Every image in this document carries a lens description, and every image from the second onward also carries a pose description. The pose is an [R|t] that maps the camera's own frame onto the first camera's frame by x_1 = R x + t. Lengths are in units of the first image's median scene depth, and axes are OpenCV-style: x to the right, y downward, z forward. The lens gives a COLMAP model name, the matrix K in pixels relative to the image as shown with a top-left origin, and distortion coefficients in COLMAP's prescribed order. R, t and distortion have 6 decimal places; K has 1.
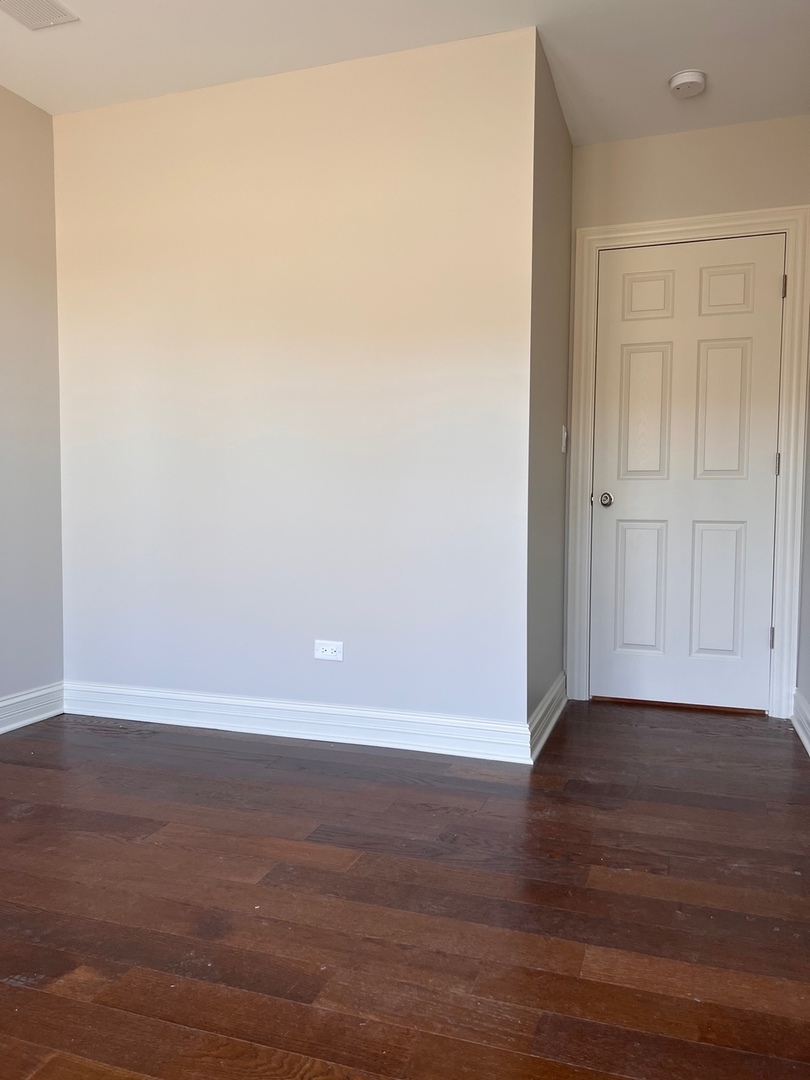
lens RADIAL K [[815.1, 0, 408.7], [0, 815.1, 545.2], [0, 0, 1]] dist [0.052739, -0.058697]
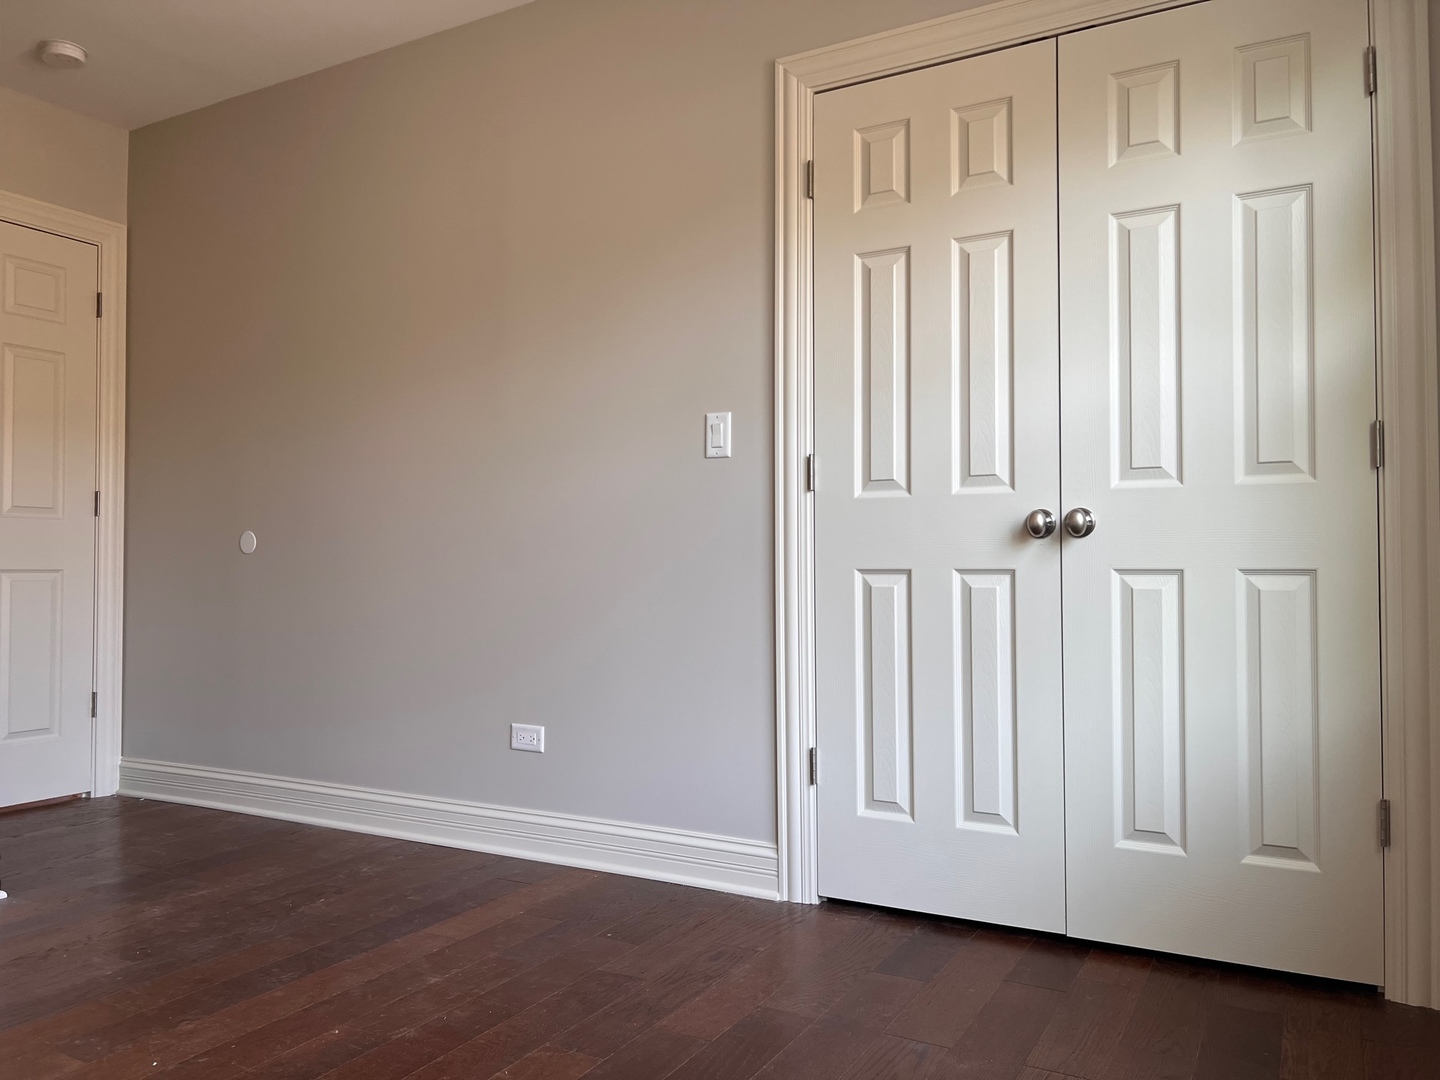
lens RADIAL K [[1086.8, 0, 698.0], [0, 1086.8, 554.7], [0, 0, 1]] dist [0.052739, -0.058697]
pose [[0.185319, 0.006345, 0.982658, -0.881766], [0.054164, 0.998393, -0.016661, 0.013812], [-0.981185, 0.056312, 0.184678, 0.240454]]
